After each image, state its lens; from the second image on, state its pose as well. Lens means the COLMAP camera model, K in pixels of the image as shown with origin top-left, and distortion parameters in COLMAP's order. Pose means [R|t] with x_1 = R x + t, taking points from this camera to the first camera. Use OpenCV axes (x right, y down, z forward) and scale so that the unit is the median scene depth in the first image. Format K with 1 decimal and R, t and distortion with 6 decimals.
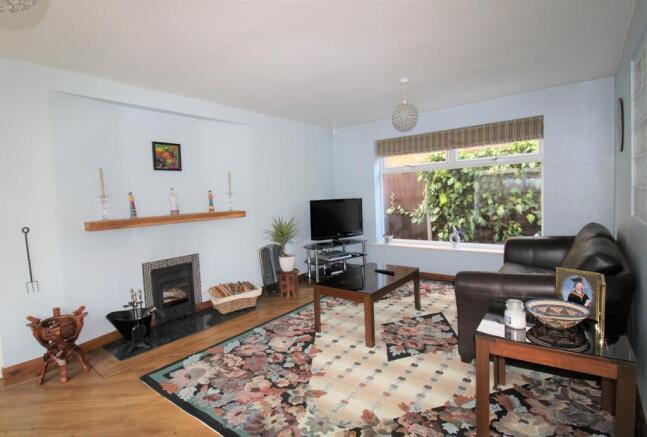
lens RADIAL K [[321.7, 0, 323.6], [0, 321.7, 219.4], [0, 0, 1]] dist [0.001362, 0.000076]
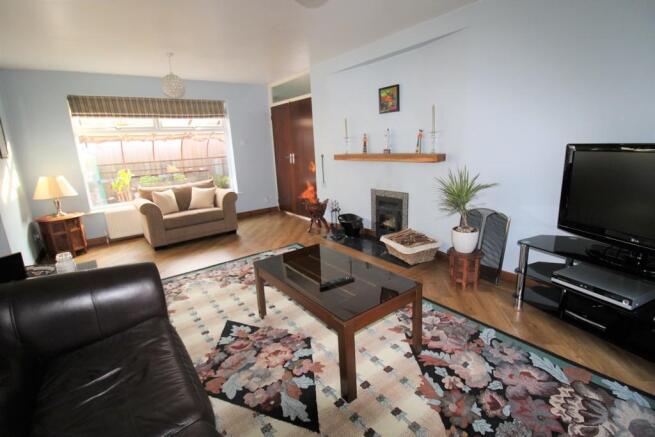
lens RADIAL K [[311.8, 0, 327.7], [0, 311.8, 217.3], [0, 0, 1]] dist [-0.003411, -0.000256]
pose [[-0.261611, 0.270791, -0.926408, 0.723062], [-0.019124, 0.958193, 0.285483, -0.115616], [0.964984, 0.092402, -0.245495, 1.171096]]
